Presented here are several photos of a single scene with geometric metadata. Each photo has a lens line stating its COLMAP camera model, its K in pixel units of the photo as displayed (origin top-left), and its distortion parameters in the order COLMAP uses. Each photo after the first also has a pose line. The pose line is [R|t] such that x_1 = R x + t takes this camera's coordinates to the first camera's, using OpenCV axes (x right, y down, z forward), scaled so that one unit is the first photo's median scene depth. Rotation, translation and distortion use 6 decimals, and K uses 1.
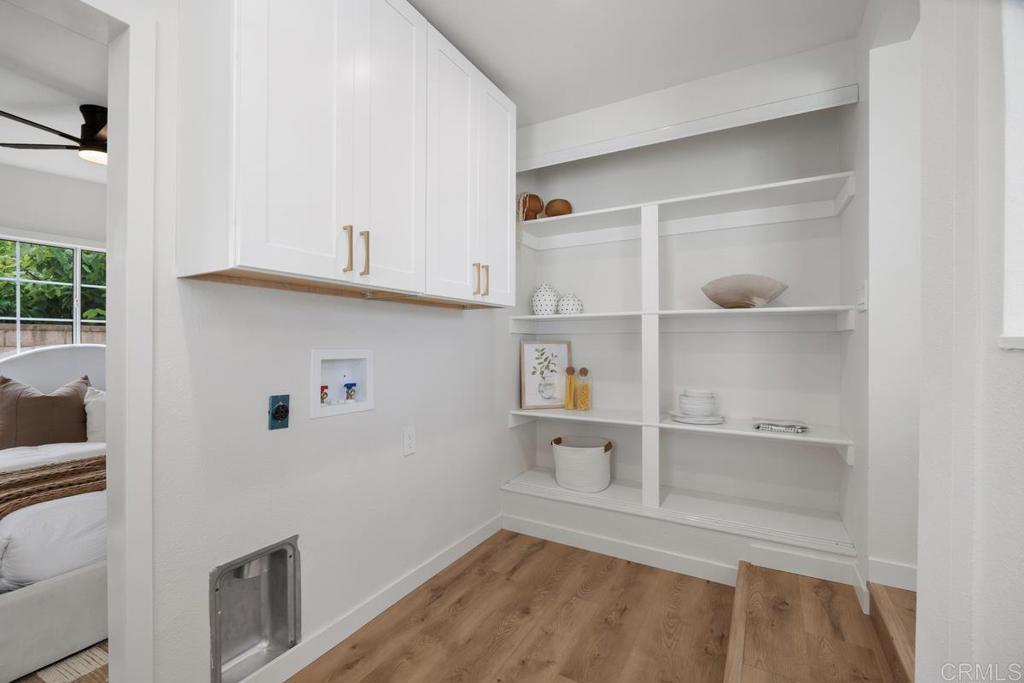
lens RADIAL K [[445.2, 0, 505.5], [0, 445.2, 348.2], [0, 0, 1]] dist [-0.004110, -0.001528]
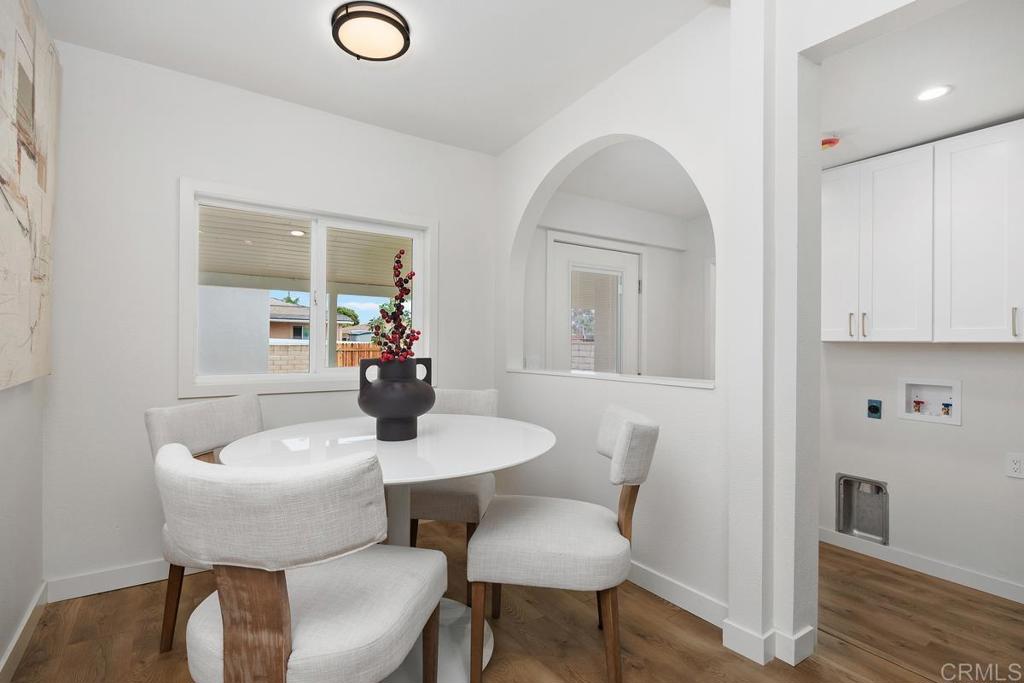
lens RADIAL K [[502.7, 0, 512.4], [0, 502.7, 340.9], [0, 0, 1]] dist [-0.005106, 0.001487]
pose [[-0.429591, -0.002438, -0.903020, 2.932351], [-0.018411, 0.999812, 0.006059, -0.181318], [0.902836, 0.019228, -0.429555, 0.770754]]
